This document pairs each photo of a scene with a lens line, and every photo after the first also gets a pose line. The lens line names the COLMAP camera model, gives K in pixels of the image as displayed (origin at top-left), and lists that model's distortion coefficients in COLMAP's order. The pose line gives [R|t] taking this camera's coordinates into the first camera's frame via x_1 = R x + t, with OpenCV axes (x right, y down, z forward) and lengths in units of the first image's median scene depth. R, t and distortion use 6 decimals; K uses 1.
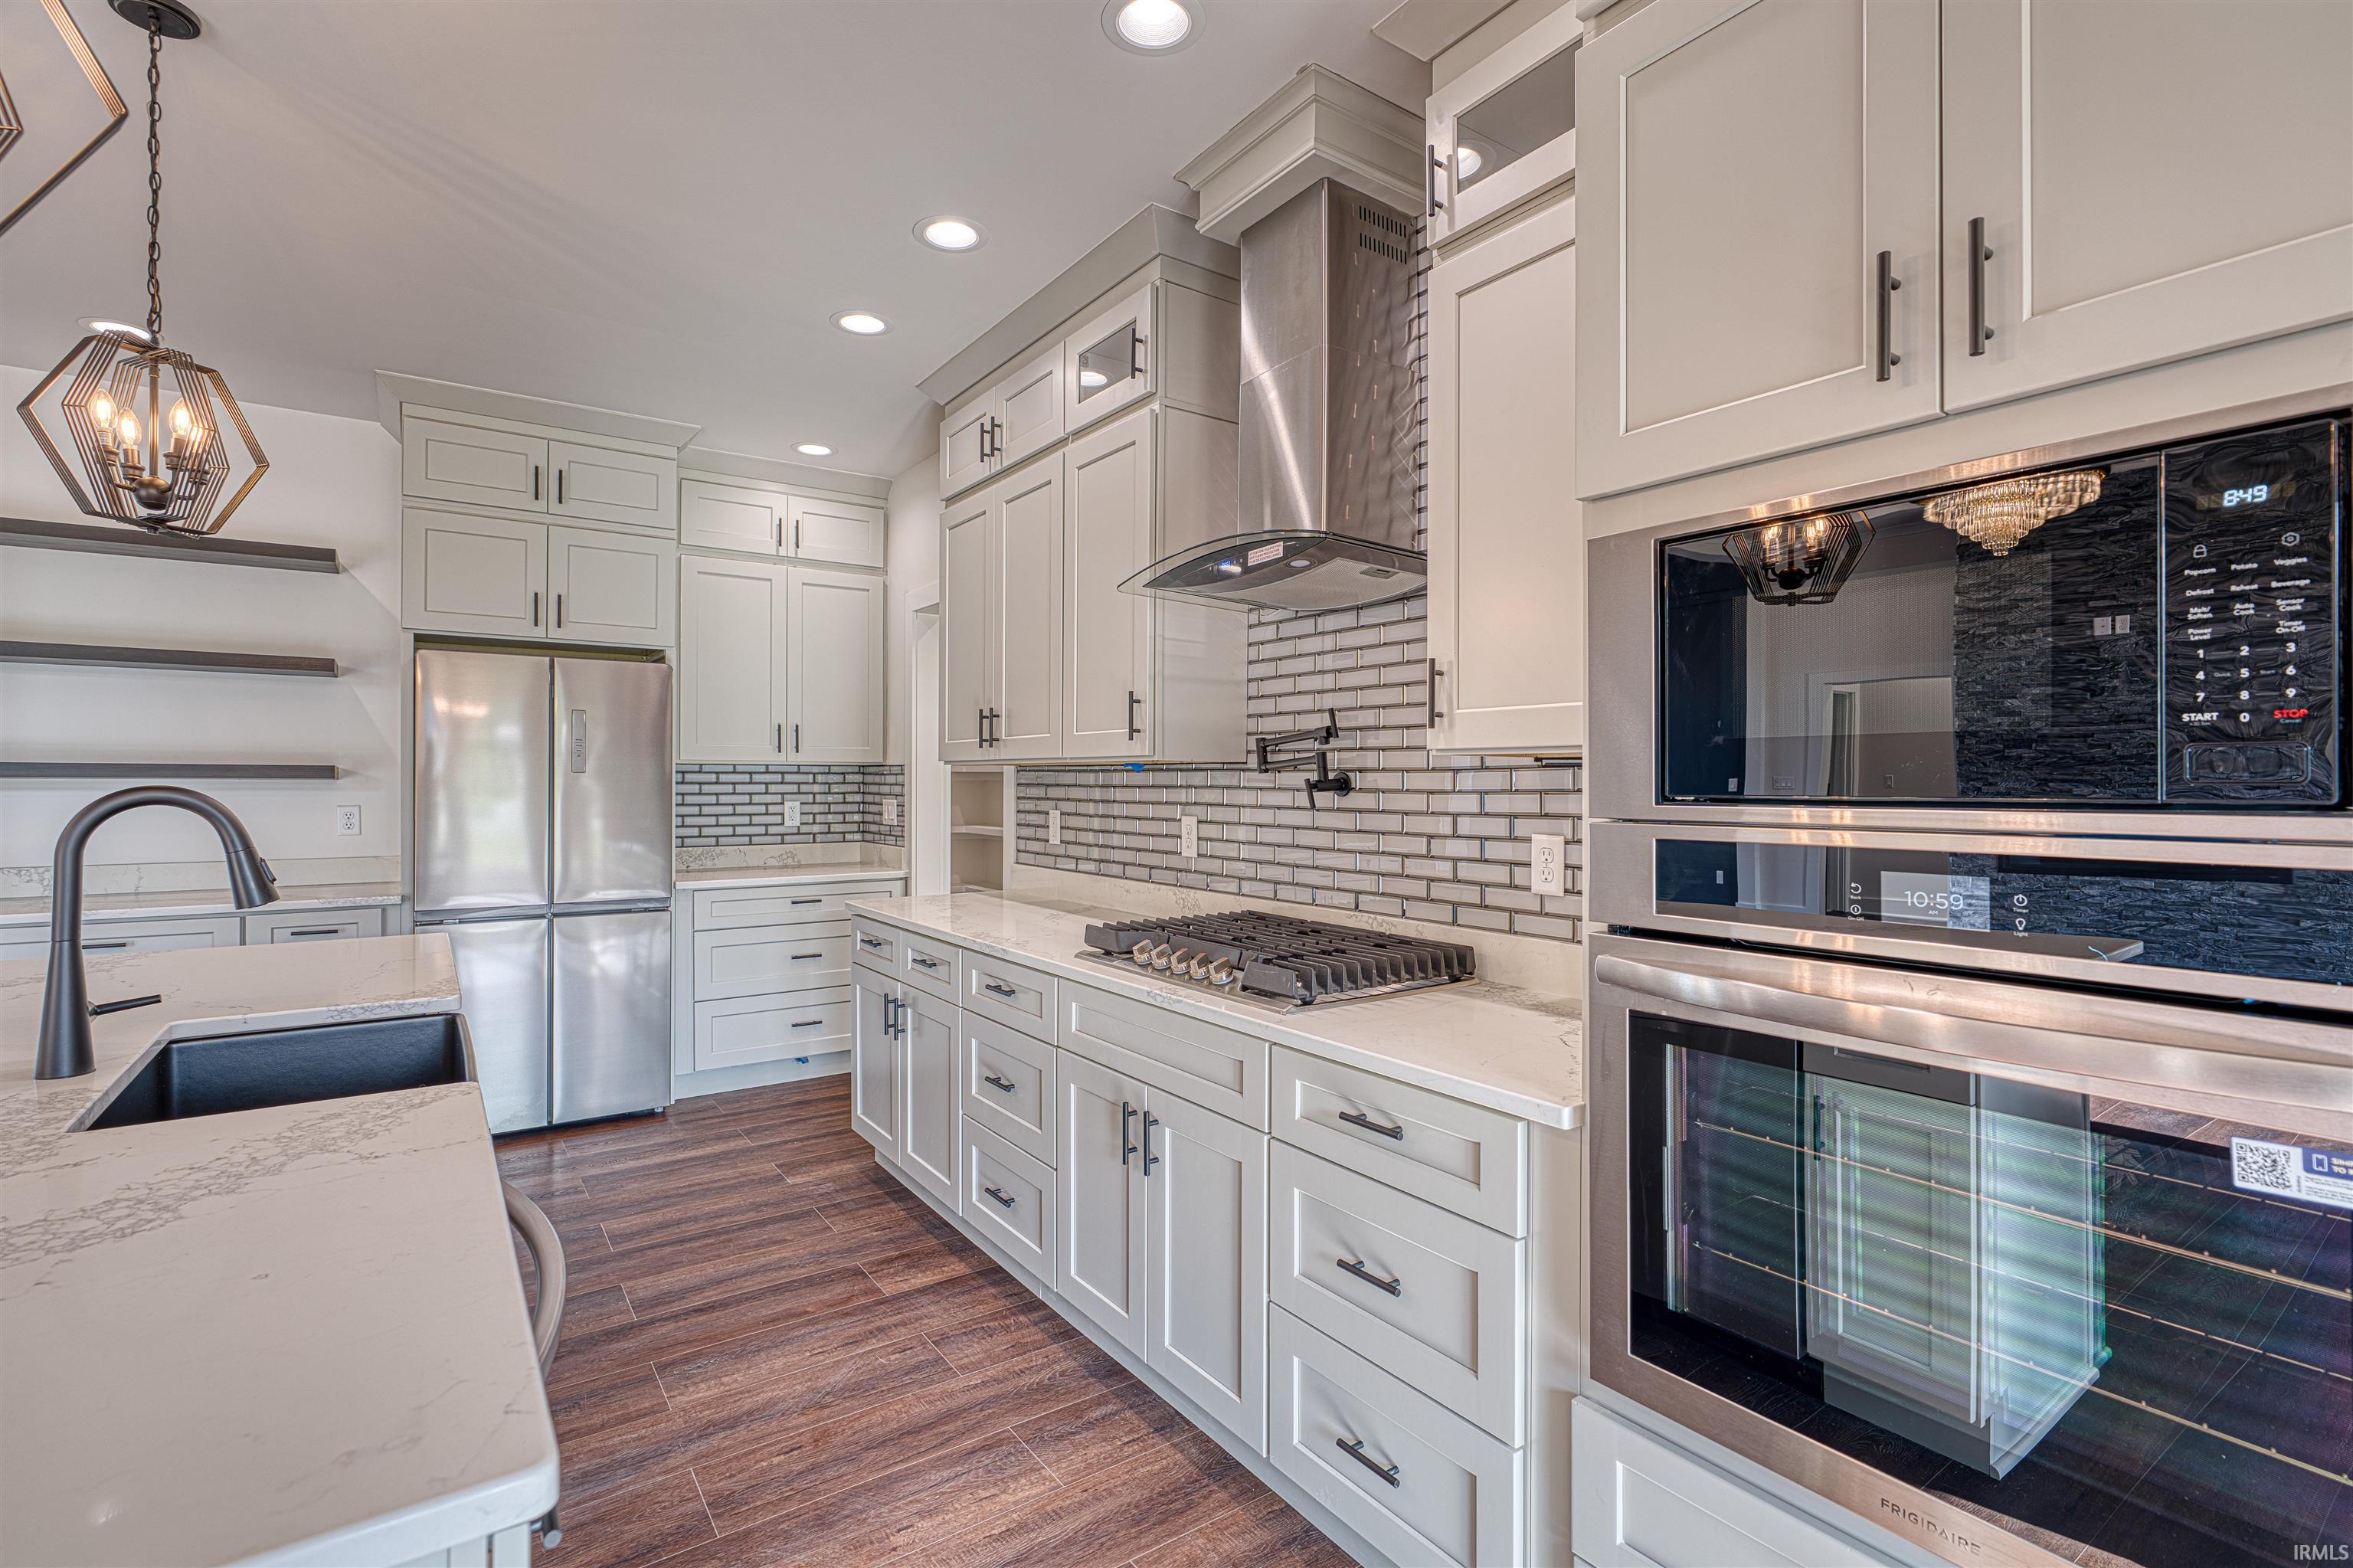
lens RADIAL K [[1088.9, 0, 1176.3], [0, 1088.9, 776.6], [0, 0, 1]] dist [0.001246, 0.001771]
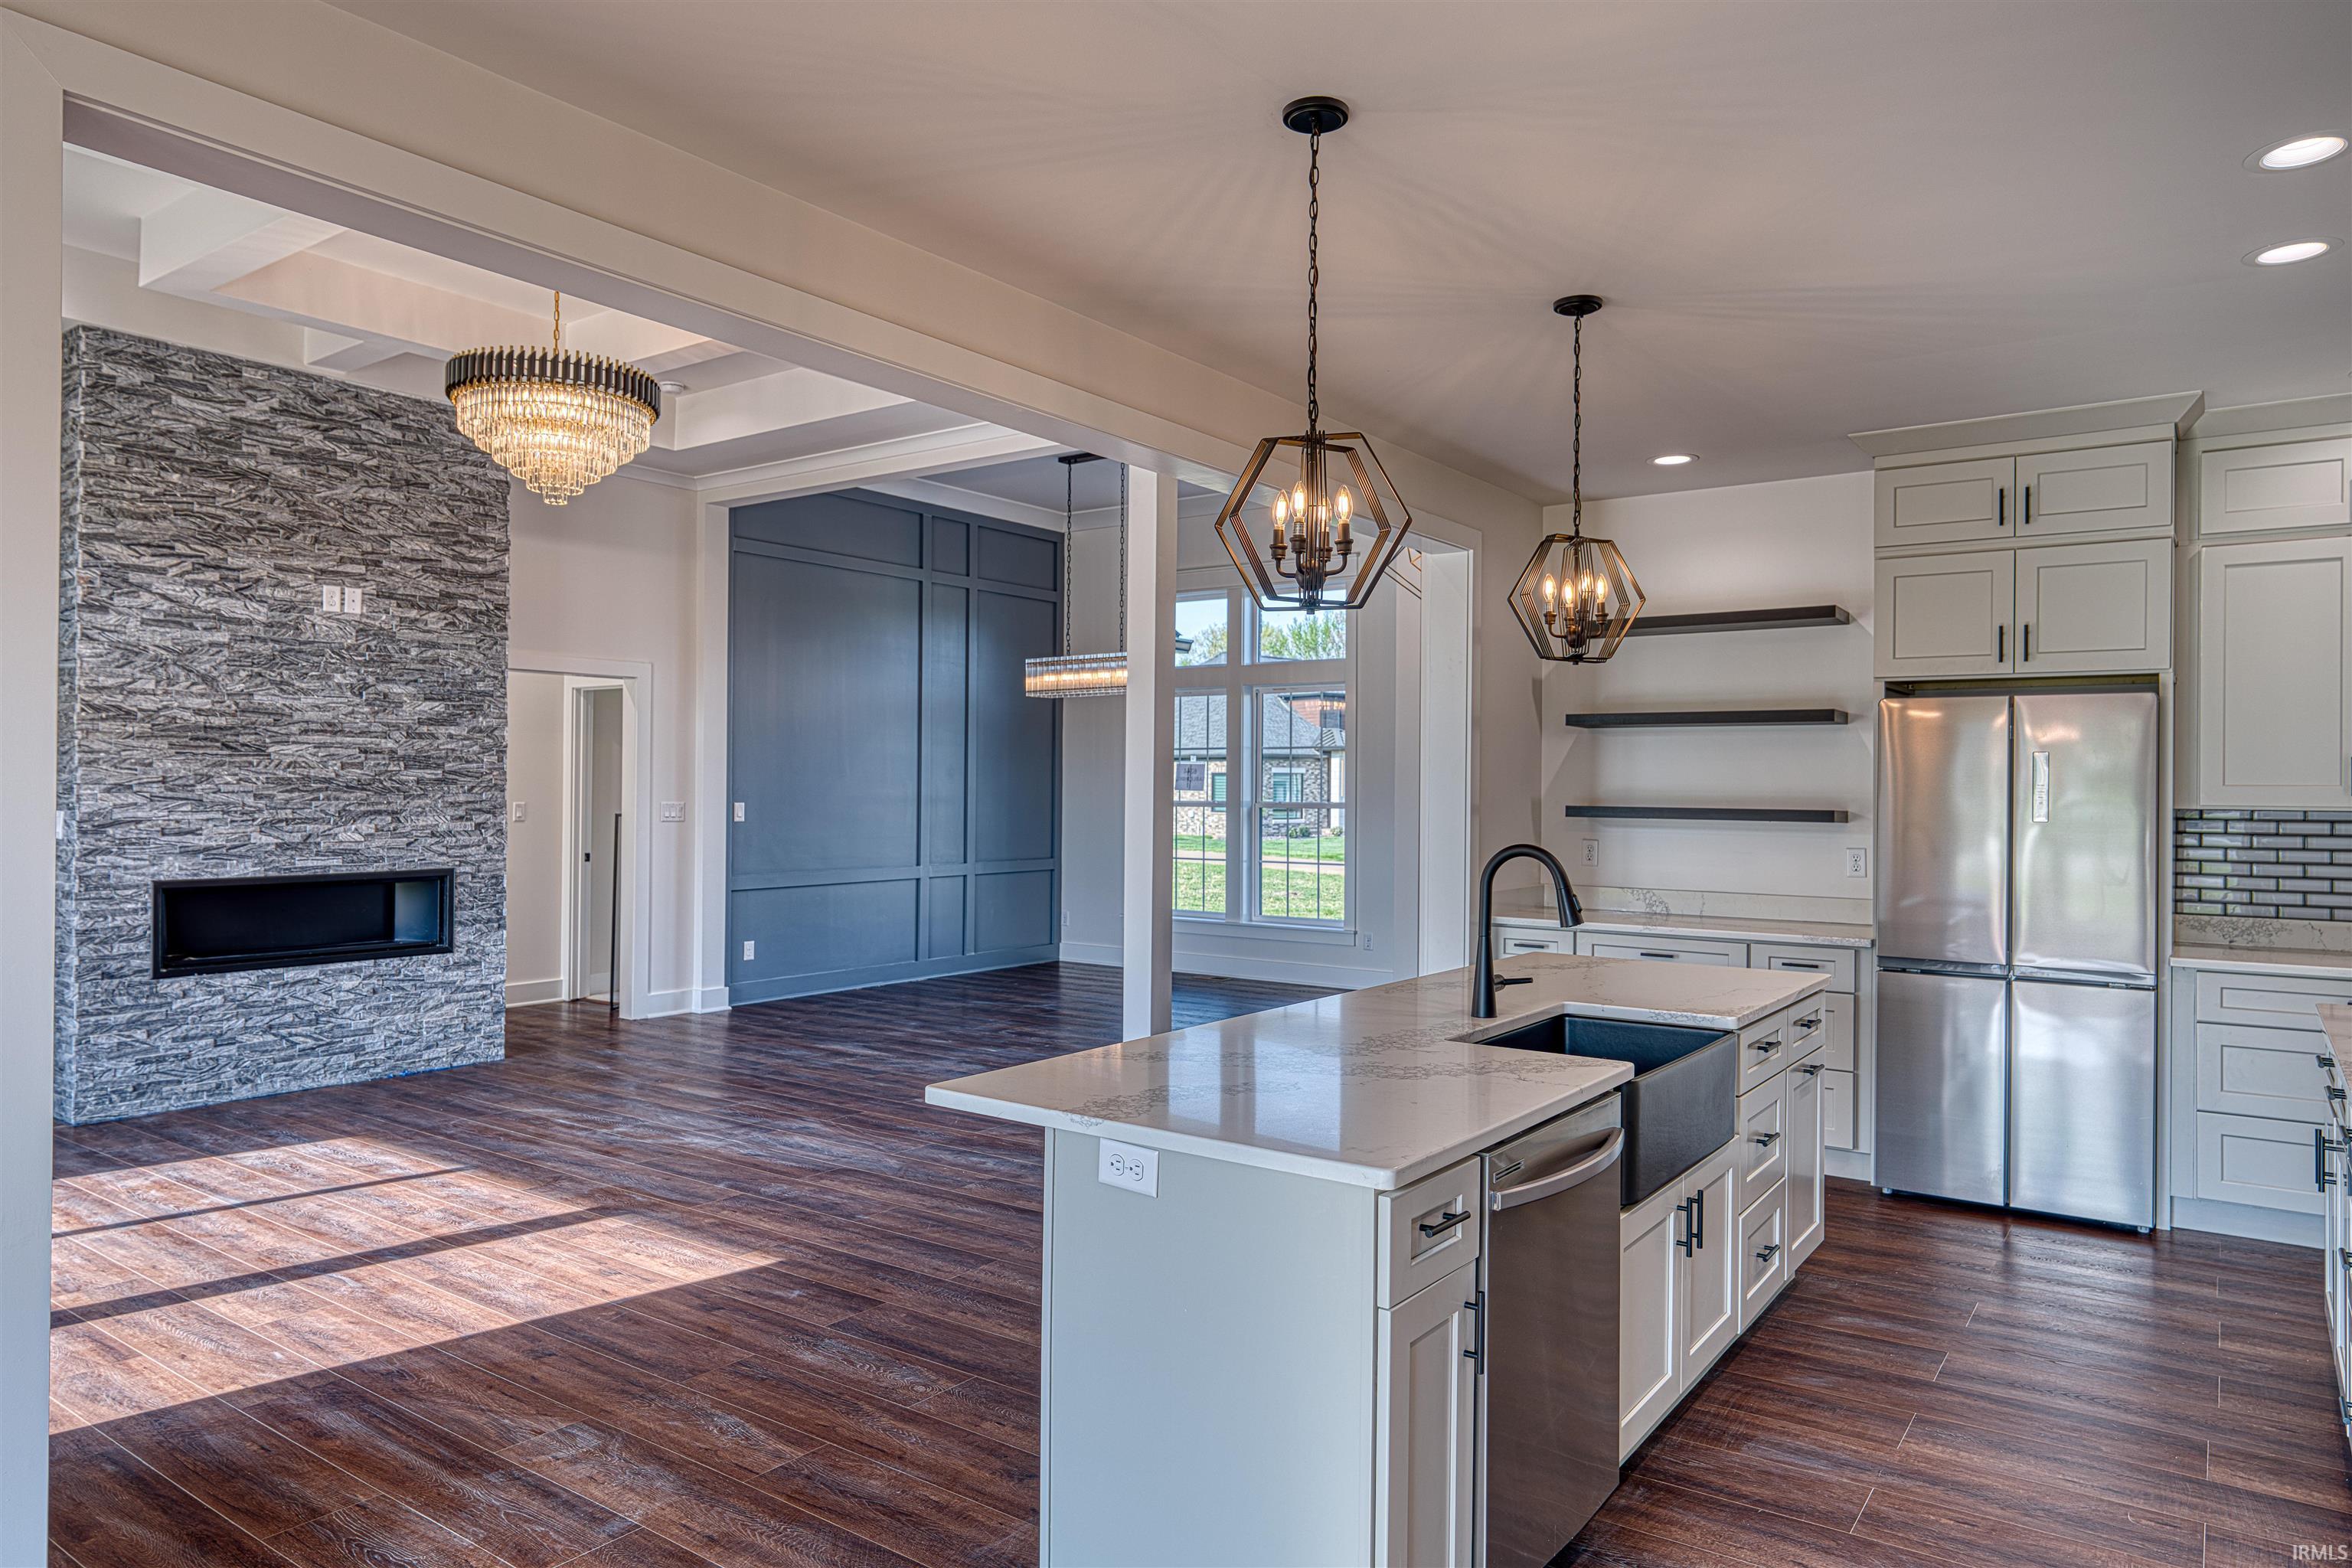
lens RADIAL K [[1493.1, 0, 1176.3], [0, 1493.1, 784.4], [0, 0, 1]] dist [0.003660, 0.000355]
pose [[0.328364, -0.000754, -0.944551, 0.386171], [-0.004425, 0.999987, -0.002337, -0.029376], [0.944541, 0.004947, 0.328356, -0.075360]]
